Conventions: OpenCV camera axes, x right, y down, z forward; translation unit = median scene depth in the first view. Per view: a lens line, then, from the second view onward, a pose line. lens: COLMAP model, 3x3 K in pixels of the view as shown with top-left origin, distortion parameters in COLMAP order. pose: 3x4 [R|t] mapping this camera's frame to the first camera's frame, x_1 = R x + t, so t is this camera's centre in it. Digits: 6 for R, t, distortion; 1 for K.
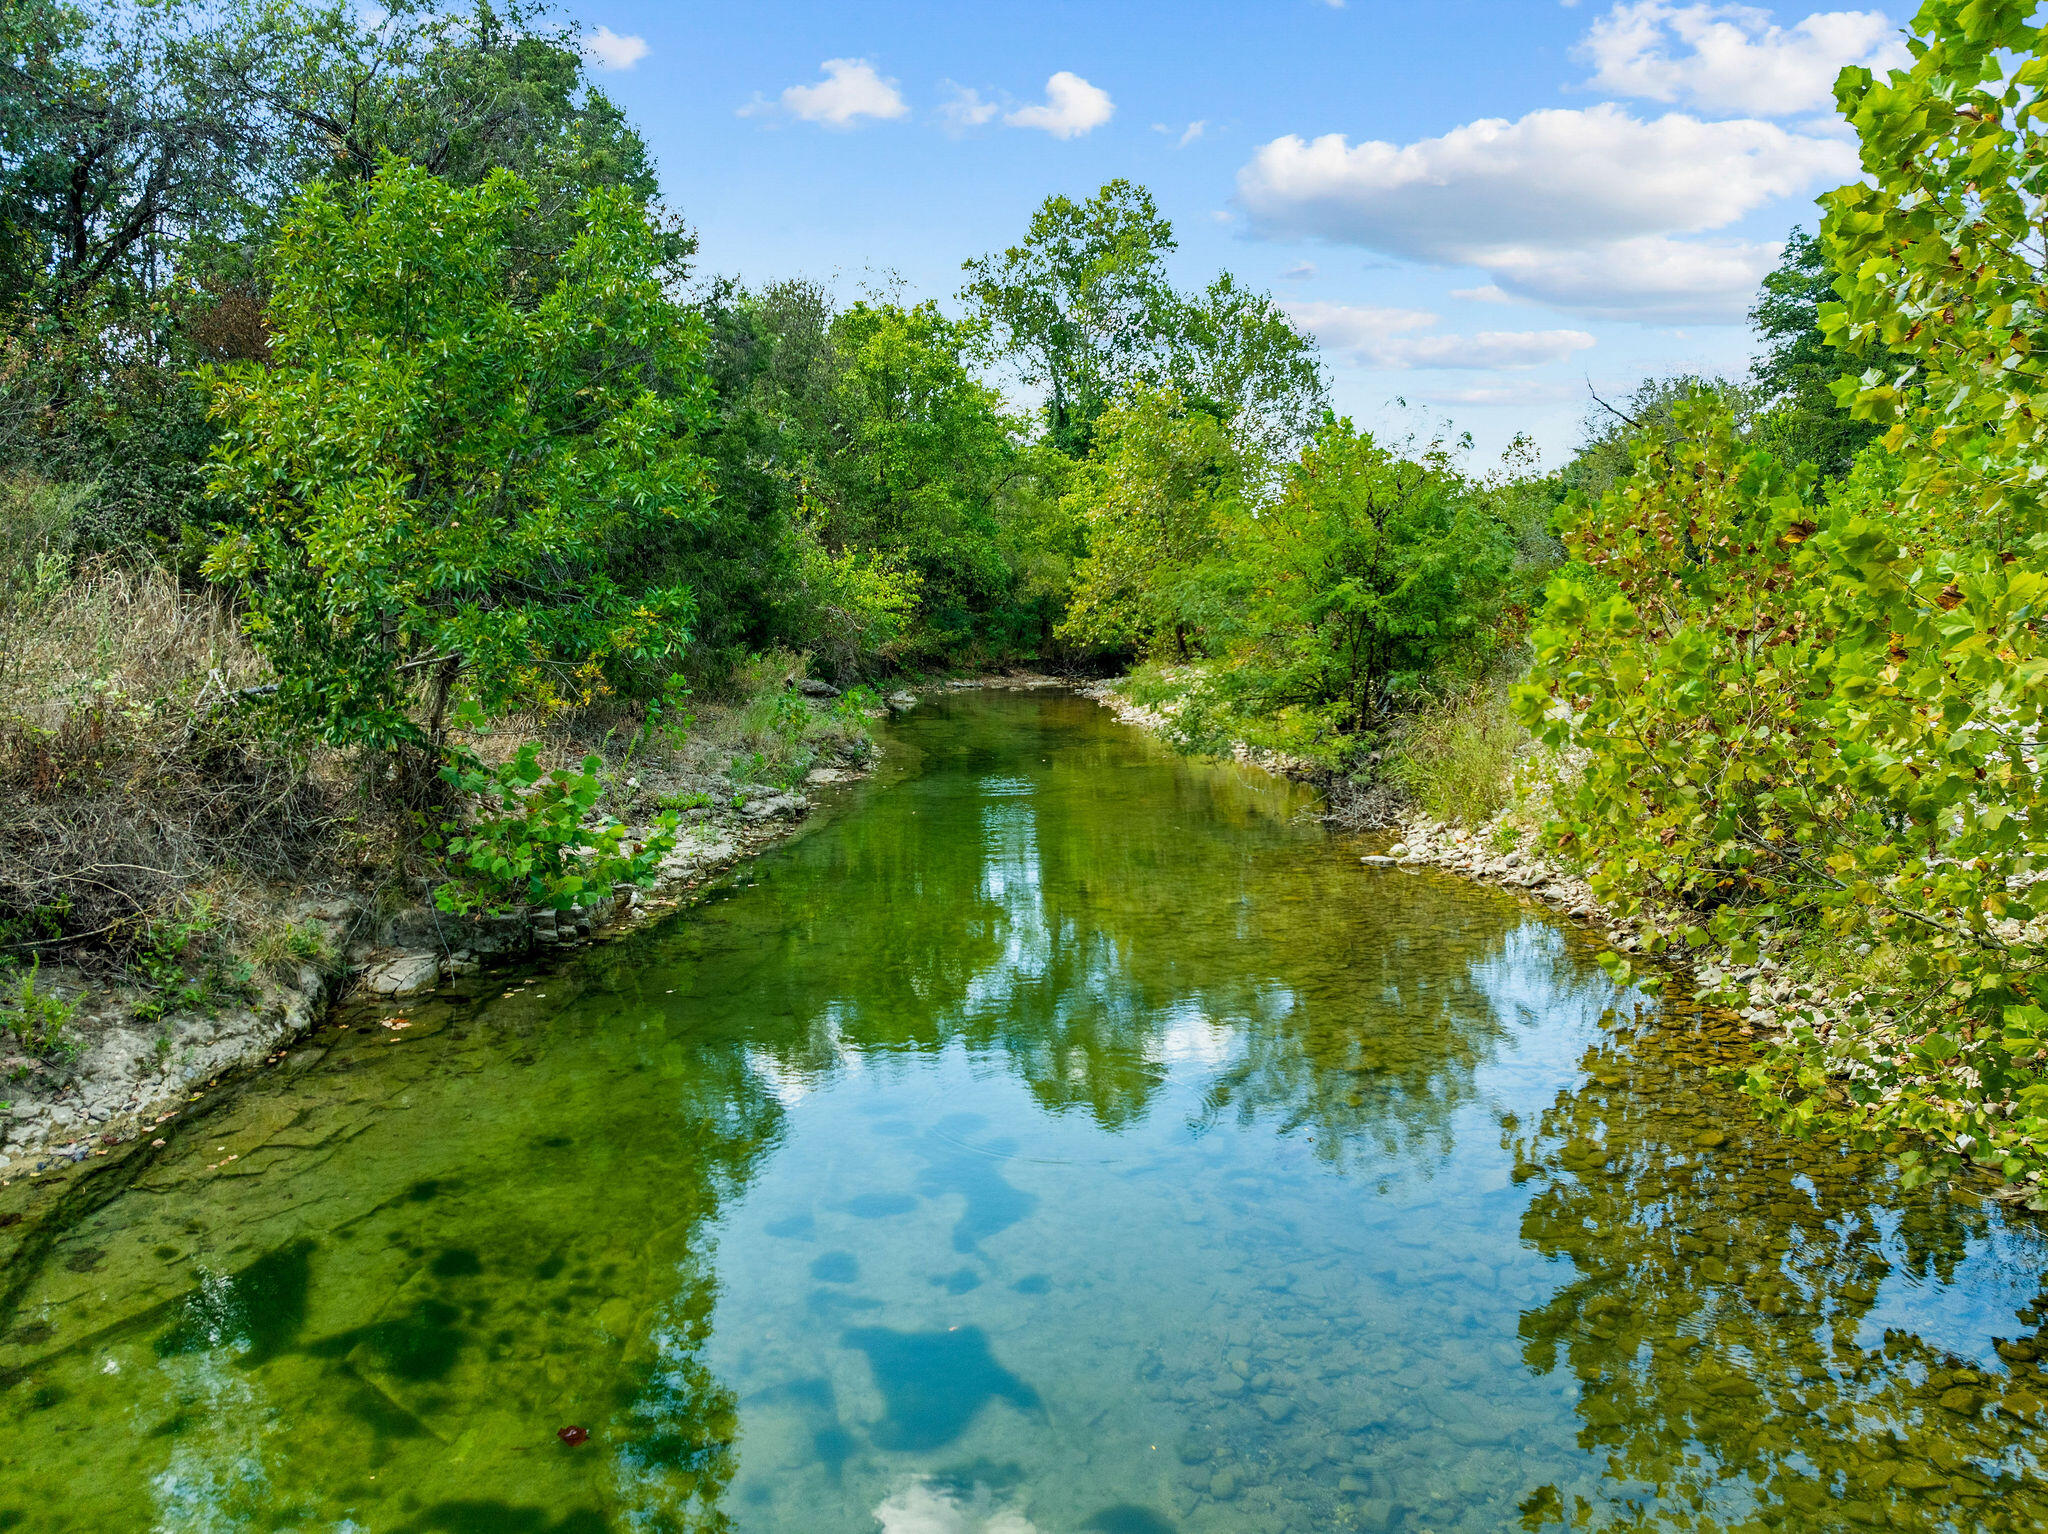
lens RADIAL K [[1446.6, 0, 1027.9], [0, 1446.6, 762.7], [0, 0, 1]] dist [-0.044343, 0.016498]
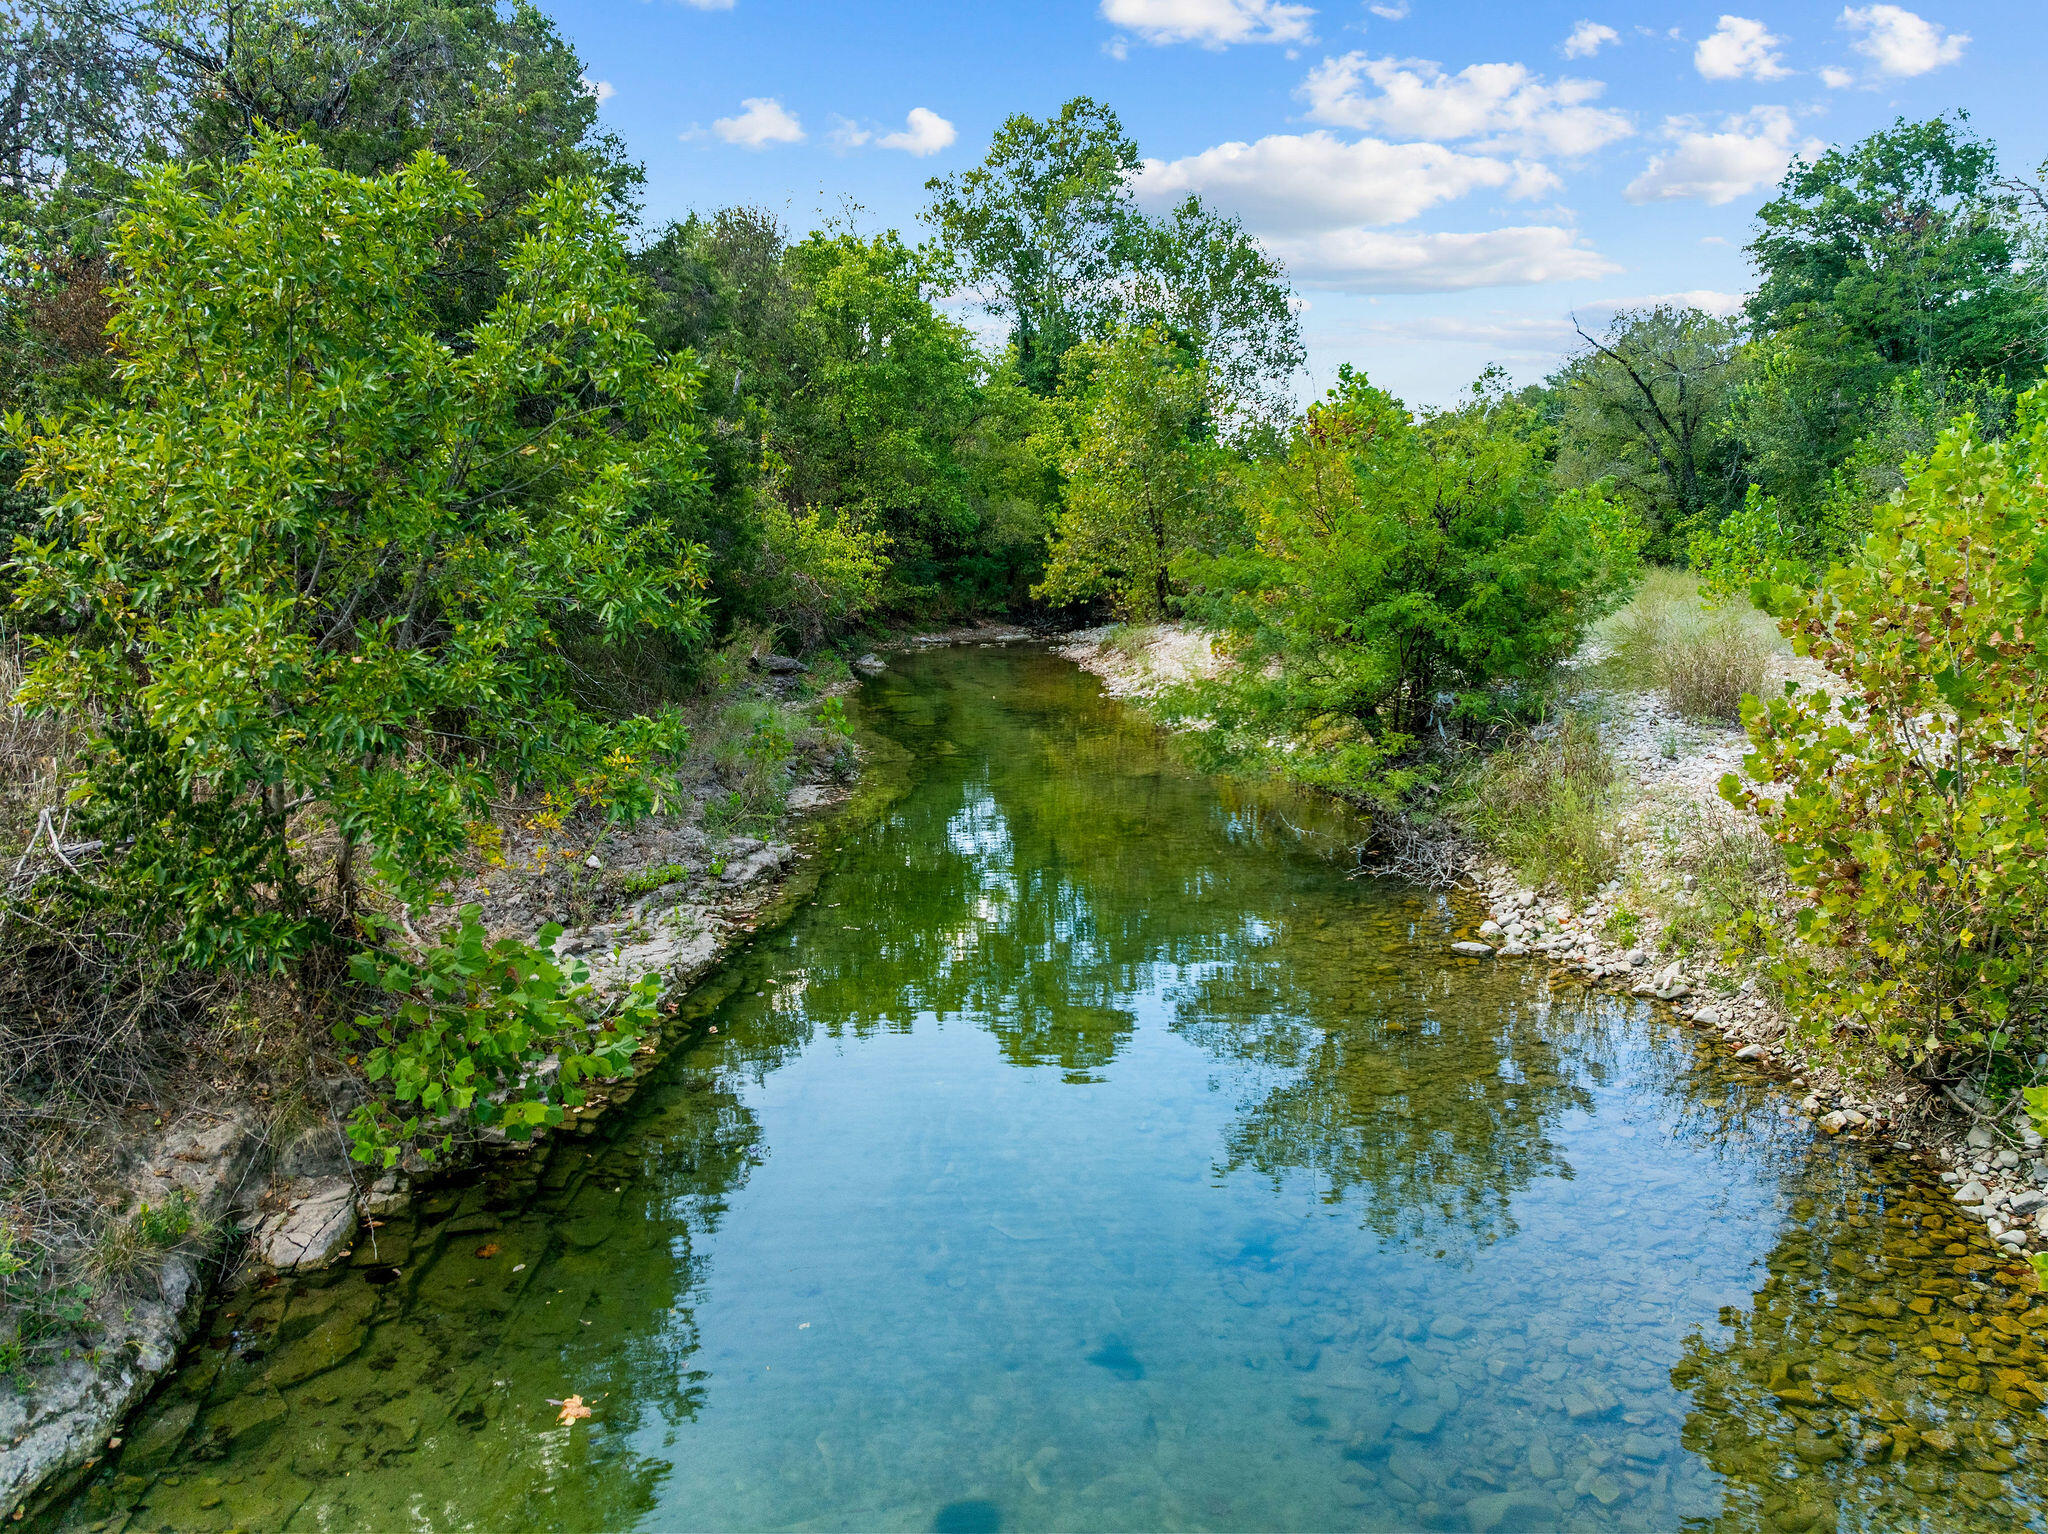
lens RADIAL K [[1457.9, 0, 1026.9], [0, 1457.9, 747.6], [0, 0, 1]] dist [-0.053868, 0.037252]
pose [[0.999462, -0.008342, 0.031709, -0.013269], [0.007009, 0.999096, 0.041930, -0.024463], [-0.032030, -0.041686, 0.998617, 0.041246]]
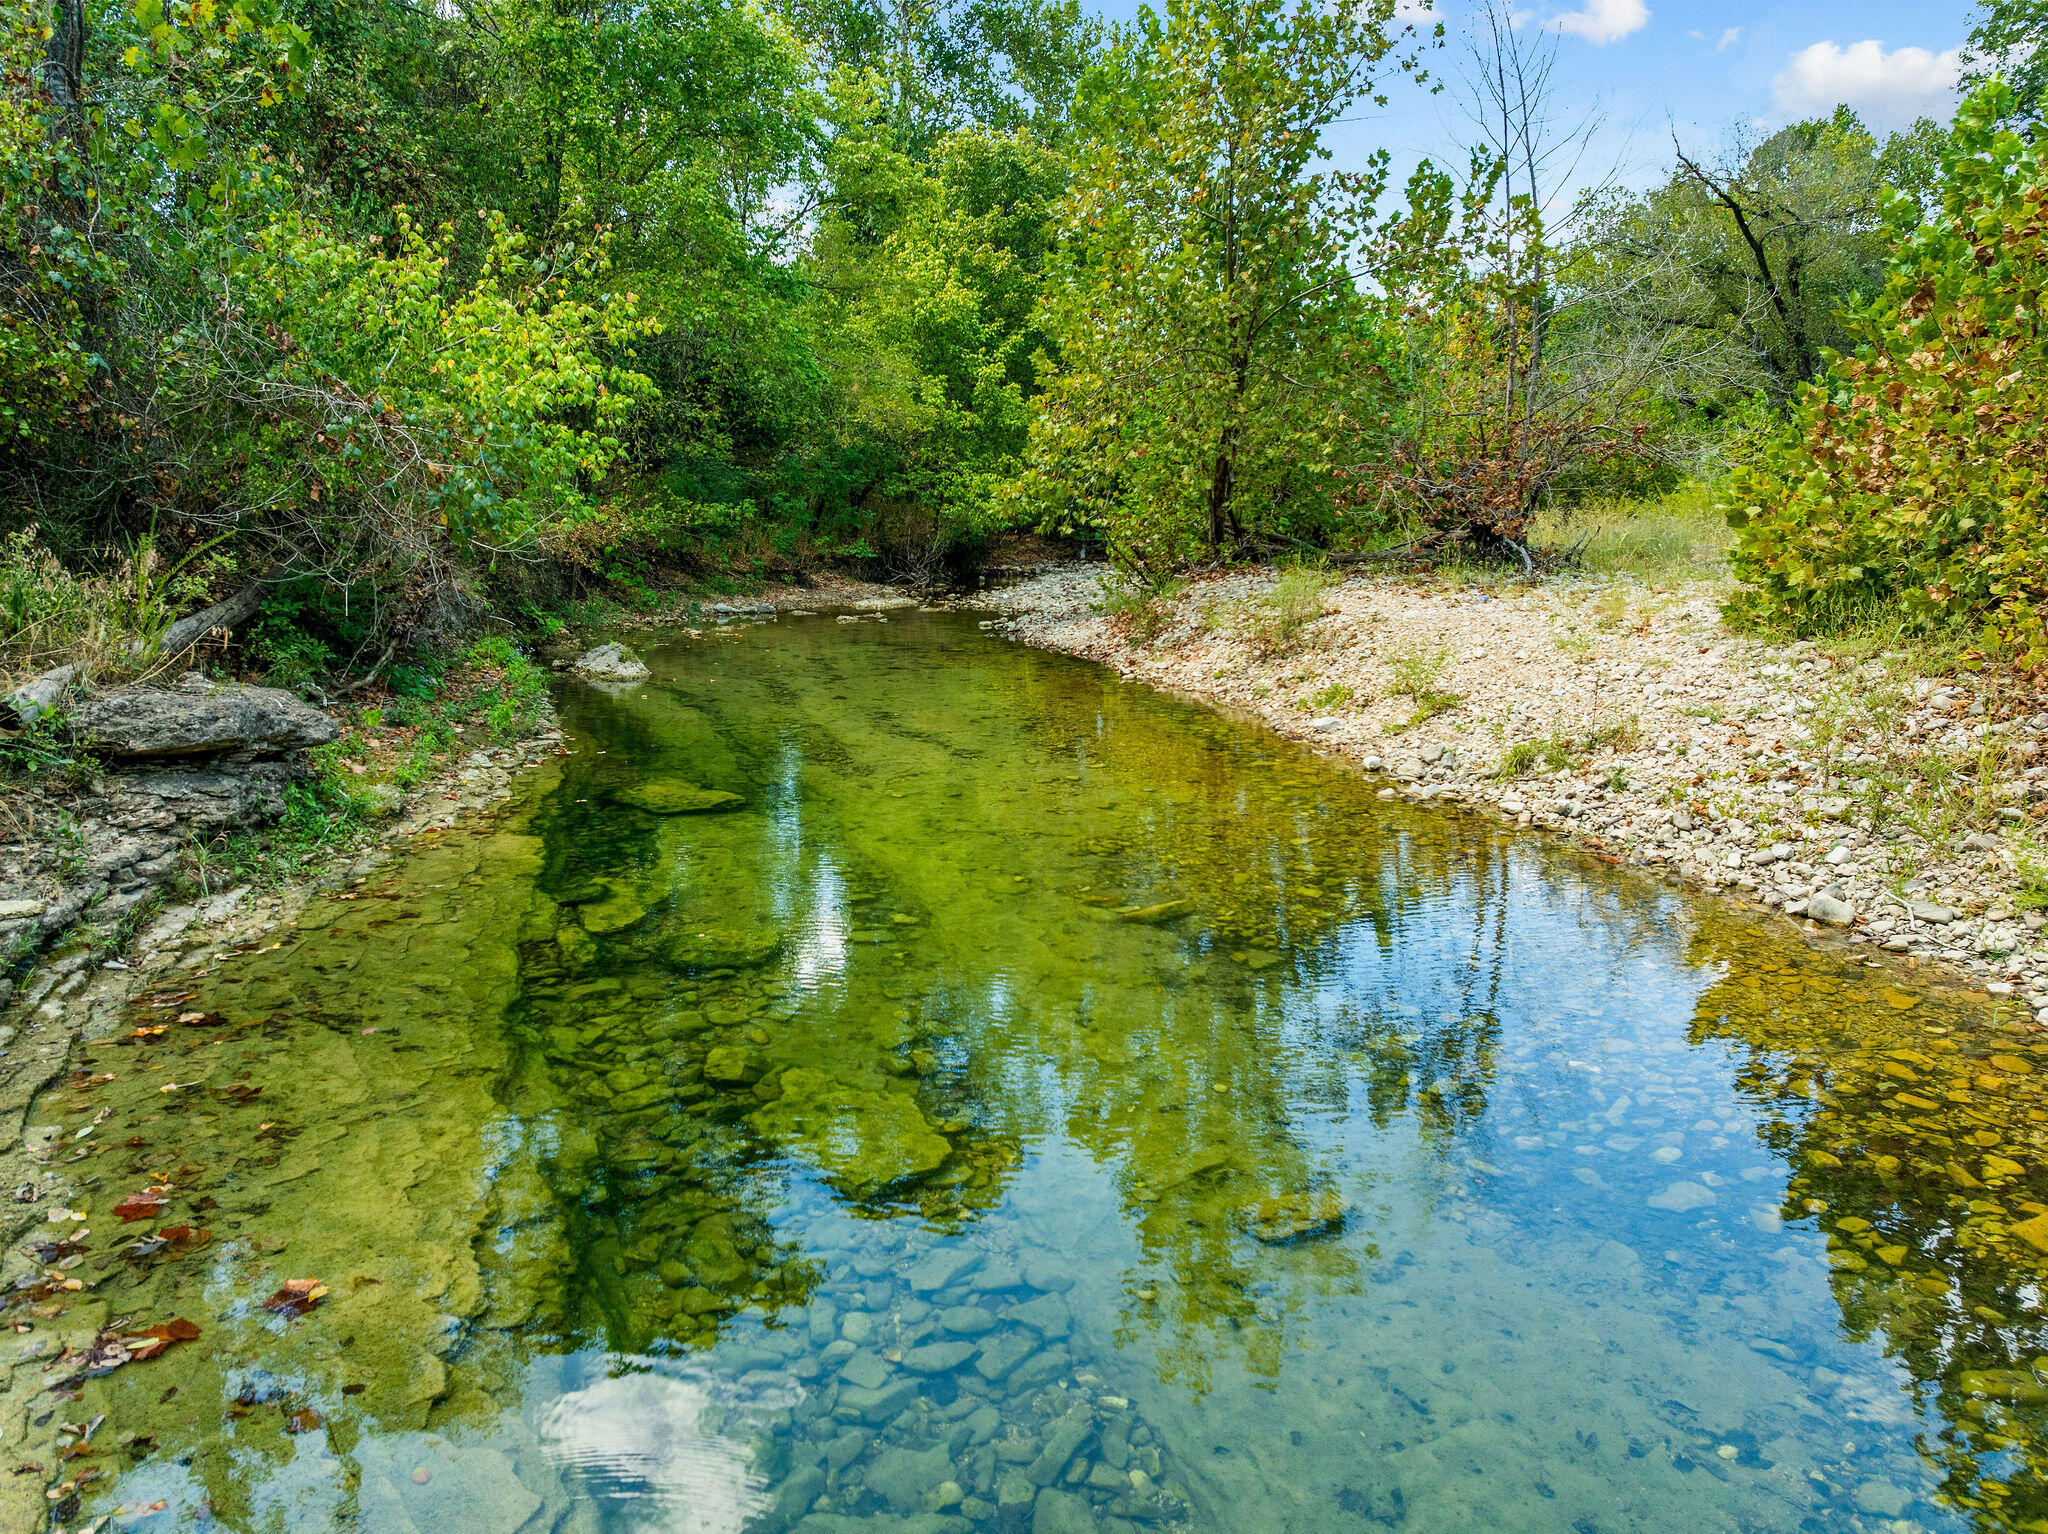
lens RADIAL K [[1457.9, 0, 1026.9], [0, 1457.9, 747.6], [0, 0, 1]] dist [-0.053868, 0.037252]
pose [[0.982701, -0.027354, 0.183167, -0.041612], [0.014937, 0.997517, 0.068830, -0.041523], [-0.184595, -0.064903, 0.980669, 0.511987]]
